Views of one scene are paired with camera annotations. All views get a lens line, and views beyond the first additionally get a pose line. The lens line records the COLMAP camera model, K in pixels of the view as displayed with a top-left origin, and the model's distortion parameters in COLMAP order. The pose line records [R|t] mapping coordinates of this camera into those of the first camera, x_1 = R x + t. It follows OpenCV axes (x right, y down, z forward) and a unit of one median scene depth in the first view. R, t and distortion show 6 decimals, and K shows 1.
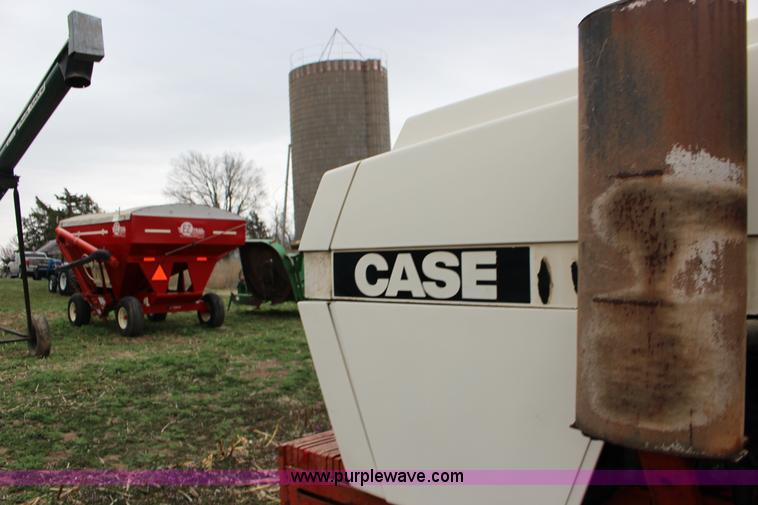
lens RADIAL K [[633.8, 0, 382.8], [0, 633.8, 255.0], [0, 0, 1]] dist [-0.155179, 0.118595]
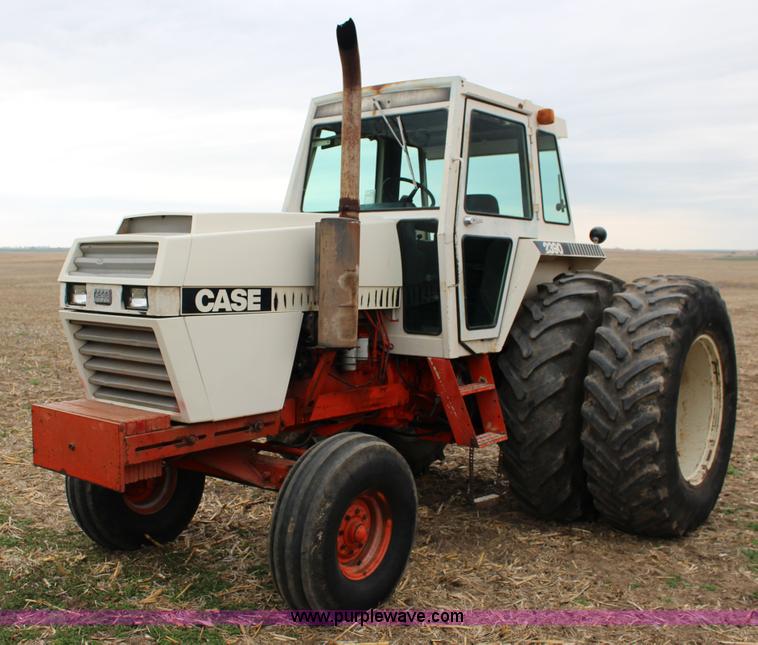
lens RADIAL K [[878.7, 0, 344.2], [0, 878.7, 313.8], [0, 0, 1]] dist [-0.153844, 0.000000]
pose [[-0.069692, -0.031694, 0.997065, -0.392173], [-0.026611, 0.999199, 0.029902, -0.002635], [-0.997214, -0.024449, -0.070480, 0.117154]]
